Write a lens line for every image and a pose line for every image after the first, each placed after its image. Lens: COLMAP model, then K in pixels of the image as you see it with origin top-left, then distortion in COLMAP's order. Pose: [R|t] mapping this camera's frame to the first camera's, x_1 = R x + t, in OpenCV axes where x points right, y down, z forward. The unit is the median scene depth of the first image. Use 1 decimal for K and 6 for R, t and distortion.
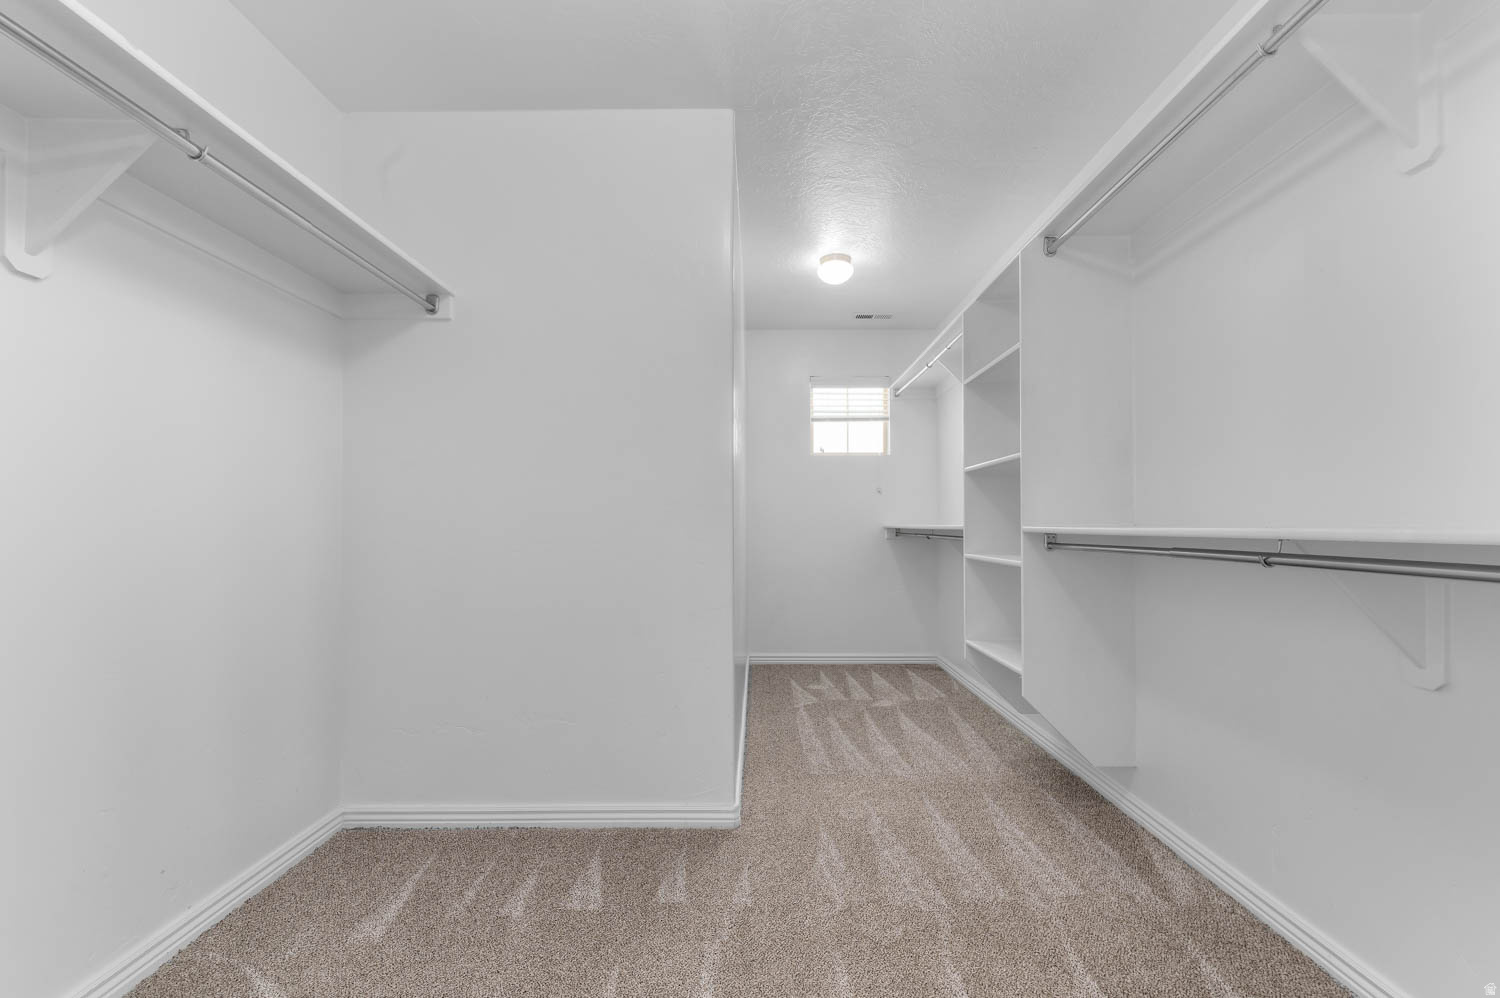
lens RADIAL K [[658.1, 0, 753.8], [0, 658.1, 508.1], [0, 0, 1]] dist [0.008632, -0.001776]
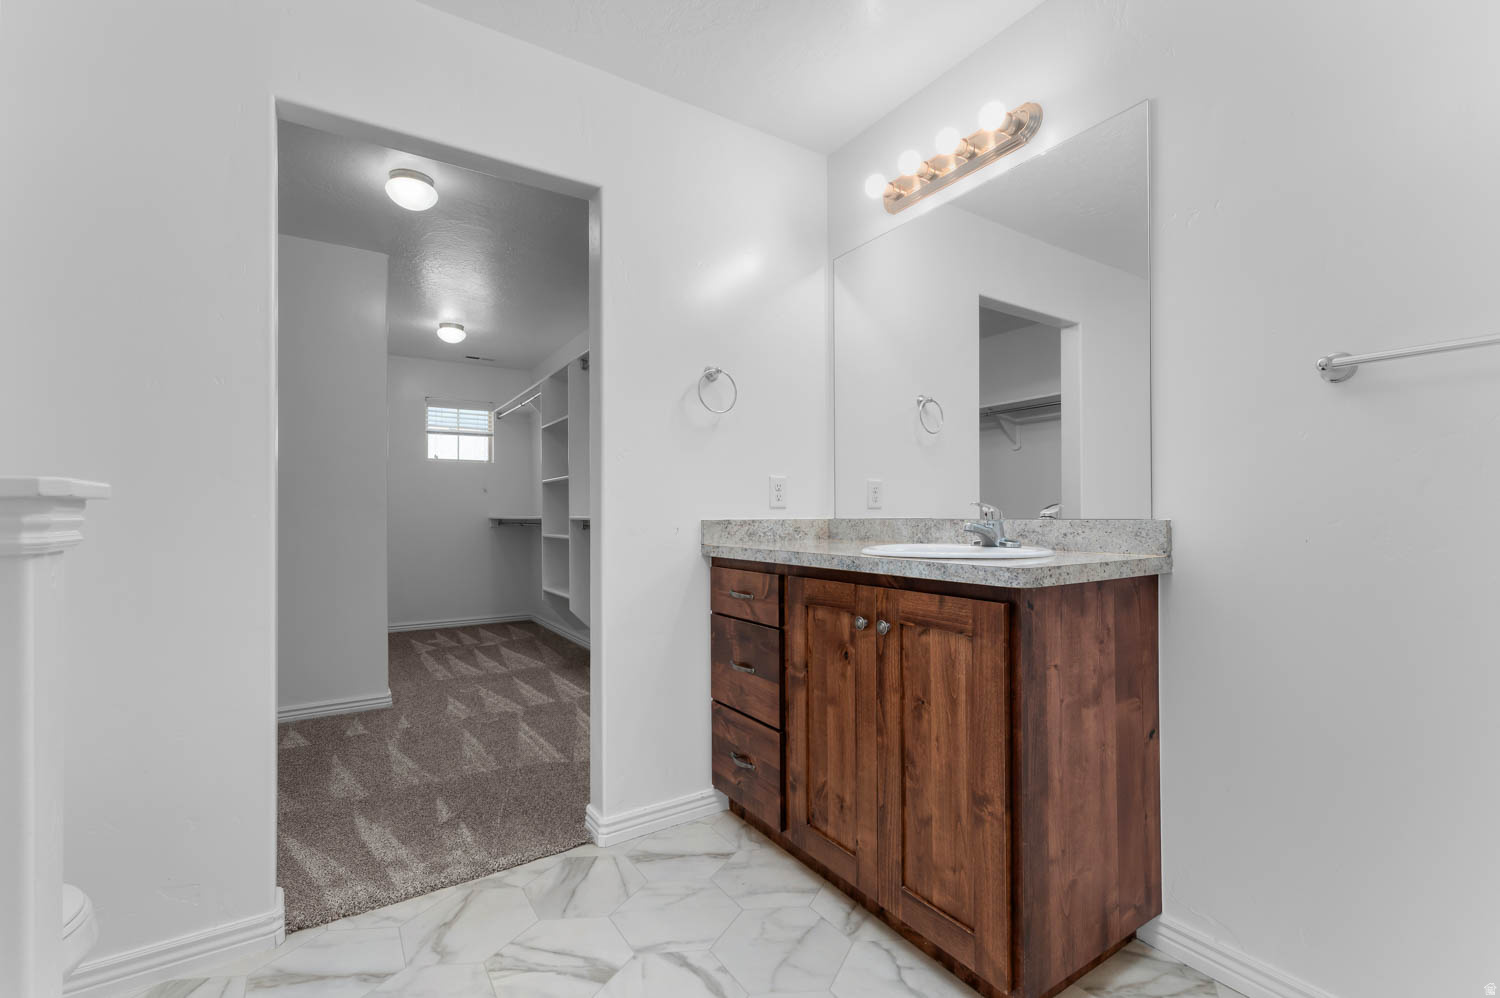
lens RADIAL K [[658.1, 0, 758.0], [0, 658.1, 522.3], [0, 0, 1]] dist [0.008632, -0.001776]
pose [[0.834920, -0.006565, 0.550332, -0.106411], [-0.011754, 0.999488, 0.029755, -0.012038], [-0.550245, -0.031312, 0.834416, -0.538759]]
